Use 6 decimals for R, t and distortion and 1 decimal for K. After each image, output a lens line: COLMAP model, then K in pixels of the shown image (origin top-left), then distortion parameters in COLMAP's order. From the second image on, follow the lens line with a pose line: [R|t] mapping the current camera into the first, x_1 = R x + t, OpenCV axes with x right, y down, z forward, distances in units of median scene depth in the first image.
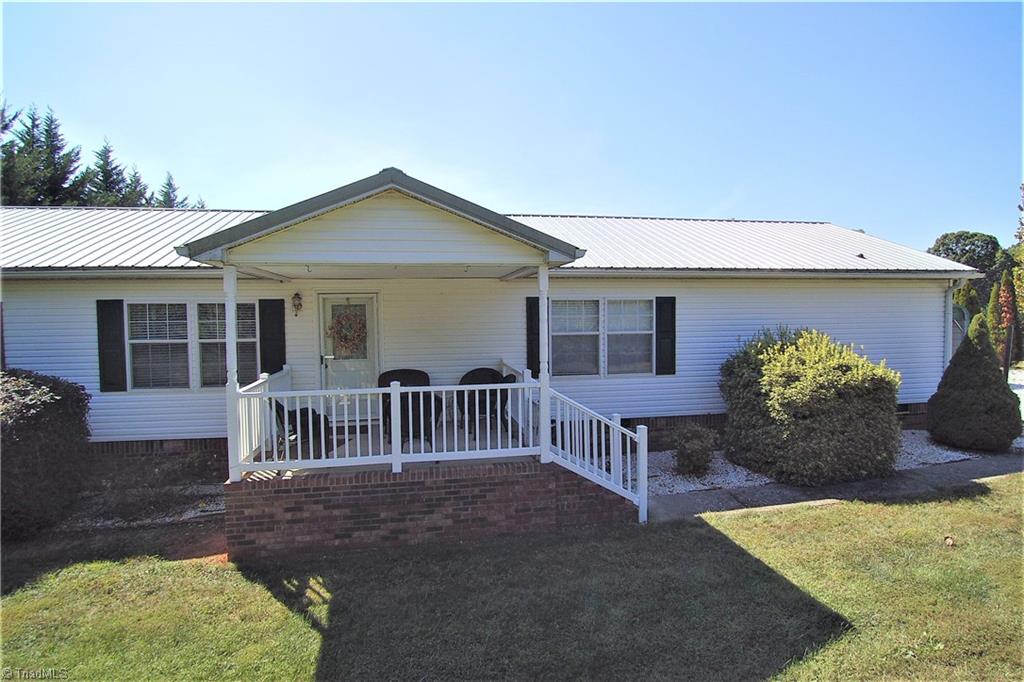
lens RADIAL K [[582.5, 0, 512.0], [0, 582.5, 341.0], [0, 0, 1]] dist [-0.028901, -0.020429]
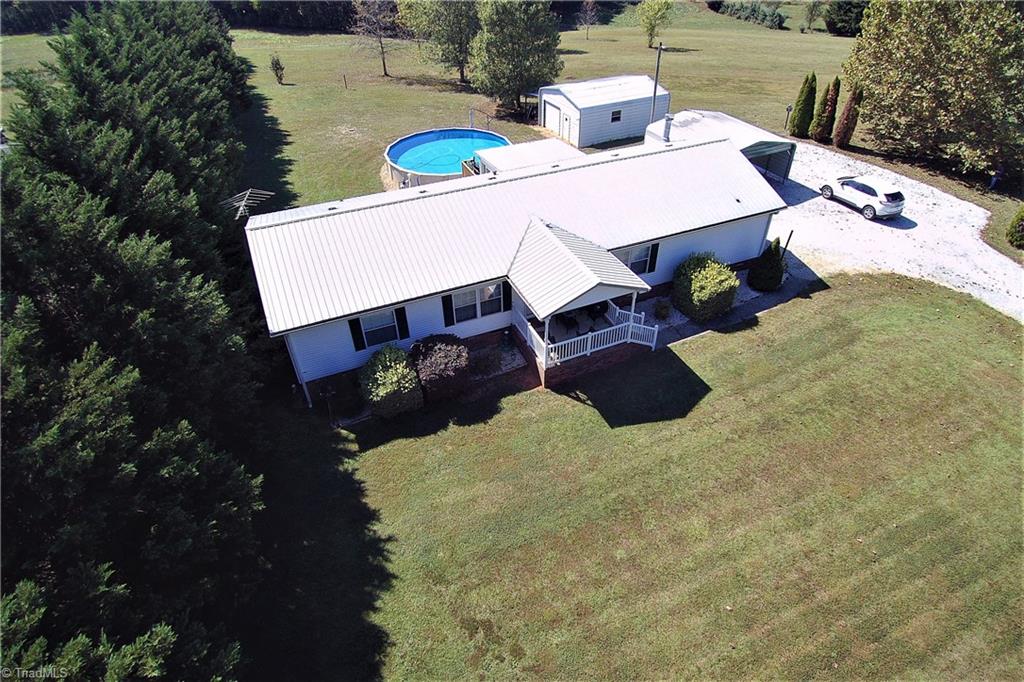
lens RADIAL K [[582.5, 0, 512.0], [0, 582.5, 341.0], [0, 0, 1]] dist [-0.028901, -0.020429]
pose [[0.972596, -0.150561, 0.177169, -0.931861], [0.015556, 0.802442, 0.596527, -1.412061], [-0.231981, -0.577424, 0.782794, -1.103252]]
